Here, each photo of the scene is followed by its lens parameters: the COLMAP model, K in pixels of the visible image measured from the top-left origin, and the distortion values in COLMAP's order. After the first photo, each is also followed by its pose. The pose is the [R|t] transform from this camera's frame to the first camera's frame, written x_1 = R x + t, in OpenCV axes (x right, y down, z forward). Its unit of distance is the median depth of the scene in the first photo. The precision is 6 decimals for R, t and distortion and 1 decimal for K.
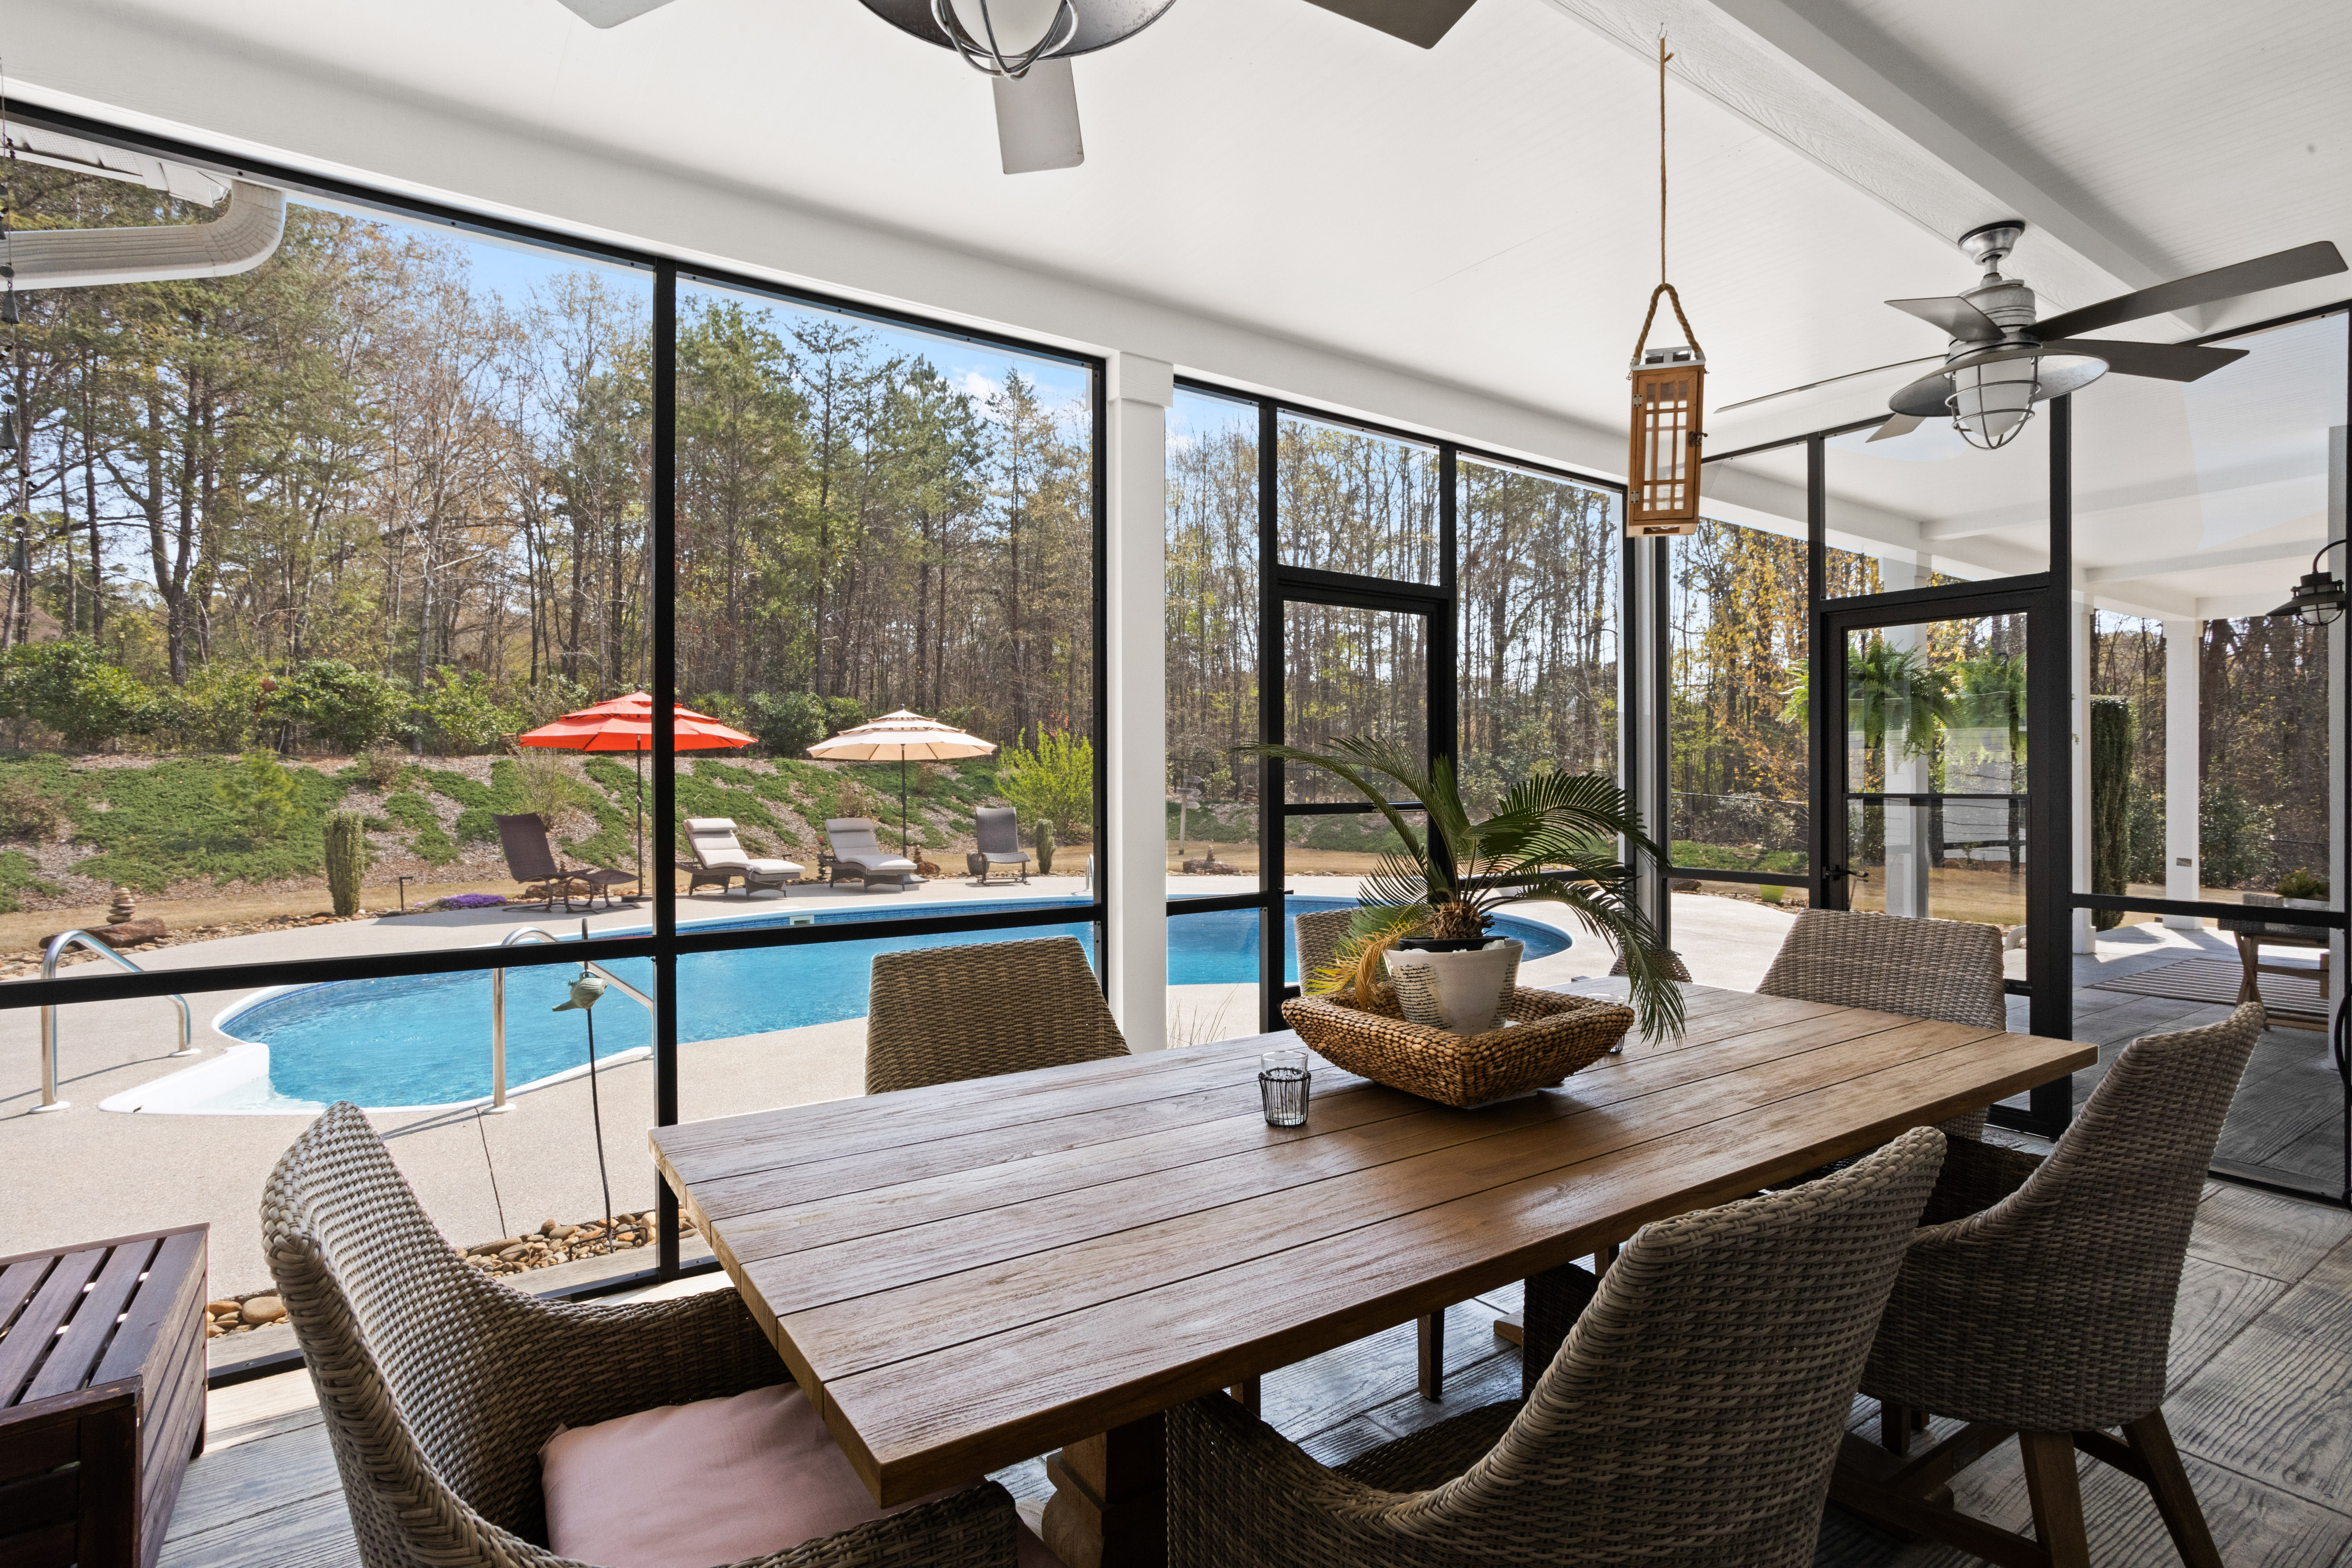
lens RADIAL K [[1154.0, 0, 1176.0], [0, 1154.0, 784.0], [0, 0, 1]] dist [-0.035195, 0.000024]
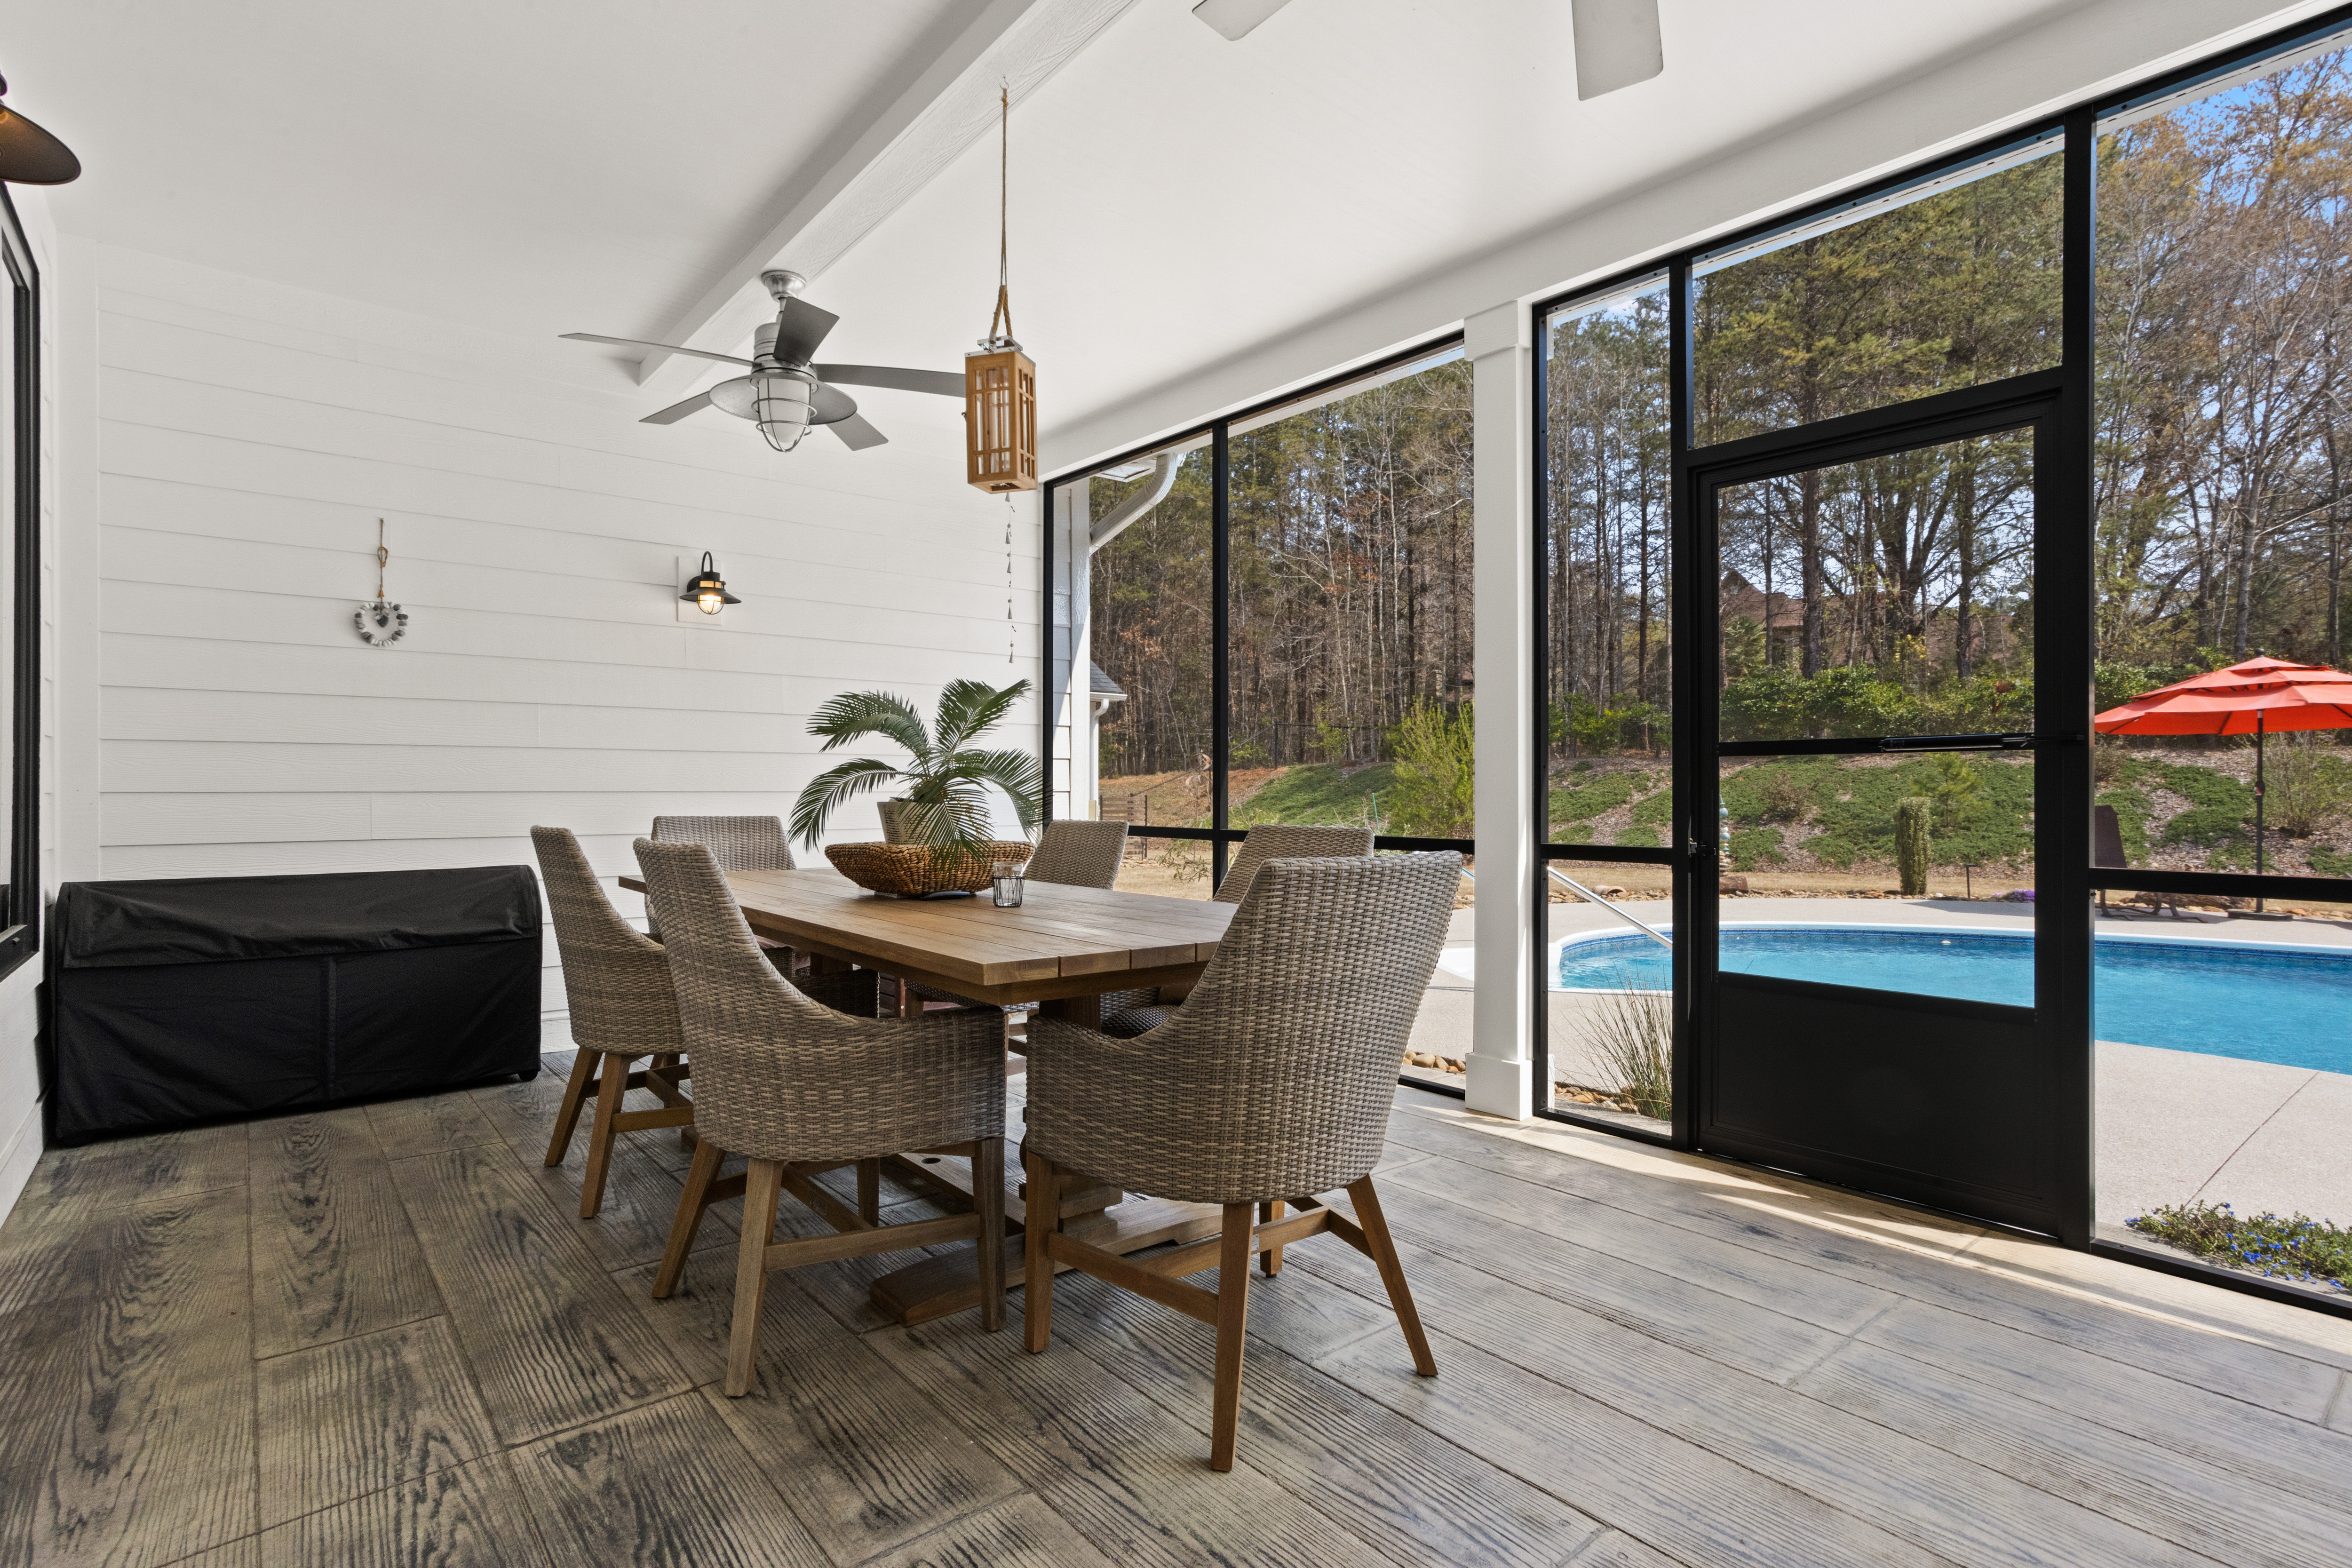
lens RADIAL K [[1154.0, 0, 1176.0], [0, 1154.0, 784.0], [0, 0, 1]] dist [-0.035195, 0.000024]
pose [[0.091805, 0.002027, -0.995775, 0.269964], [-0.005703, 0.999983, 0.001510, 0.010116], [0.995761, 0.005540, 0.091815, 0.182199]]
